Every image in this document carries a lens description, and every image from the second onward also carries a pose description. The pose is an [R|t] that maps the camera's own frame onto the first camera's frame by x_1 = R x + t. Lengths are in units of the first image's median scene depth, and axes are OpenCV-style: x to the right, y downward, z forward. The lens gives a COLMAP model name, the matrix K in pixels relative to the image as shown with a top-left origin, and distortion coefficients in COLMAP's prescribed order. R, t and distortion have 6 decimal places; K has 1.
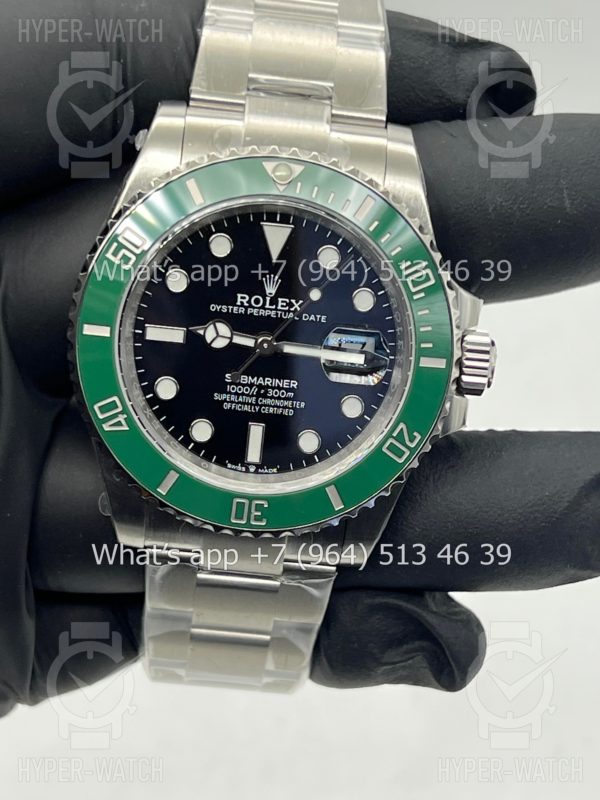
lens RADIAL K [[1883.9, 0, 301.1], [0, 1883.9, 401.8], [0, 0, 1]] dist [0.299065, 0.000000]
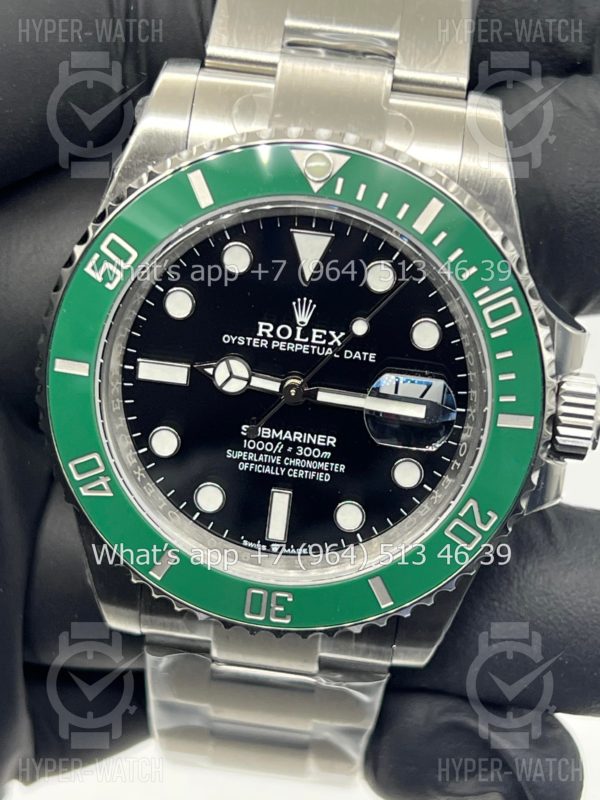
lens RADIAL K [[1883.9, 0, 301.2], [0, 1883.9, 402.5], [0, 0, 1]] dist [0.299065, 0.000000]
pose [[0.994514, 0.032601, -0.099389, 0.059113], [-0.023639, 0.995656, 0.090055, -0.092988], [0.101893, -0.087212, 0.990965, 0.248955]]
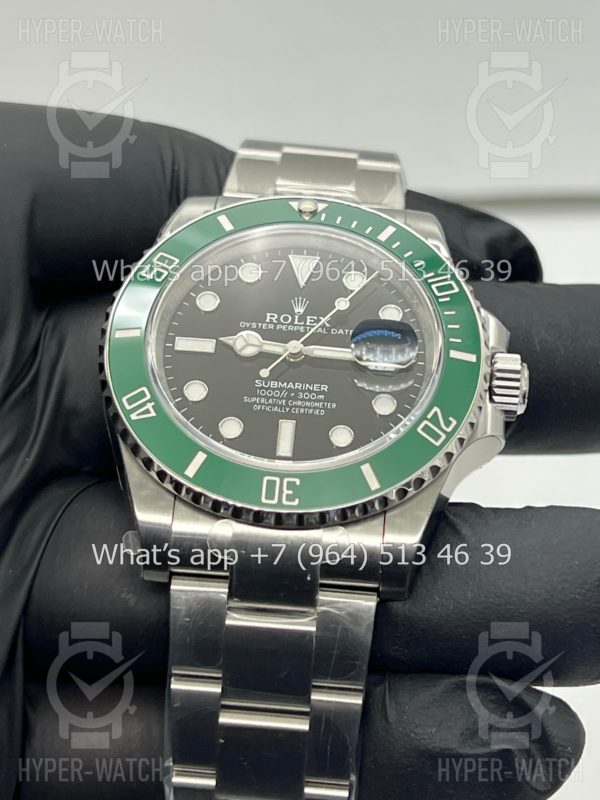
lens RADIAL K [[1883.9, 0, 299.1], [0, 1883.9, 399.5], [0, 0, 1]] dist [0.299065, 0.000000]
pose [[0.999296, -0.034649, -0.014384, -0.003068], [0.018174, 0.782508, -0.622376, 0.611533], [0.032820, 0.621676, 0.782587, 0.230393]]
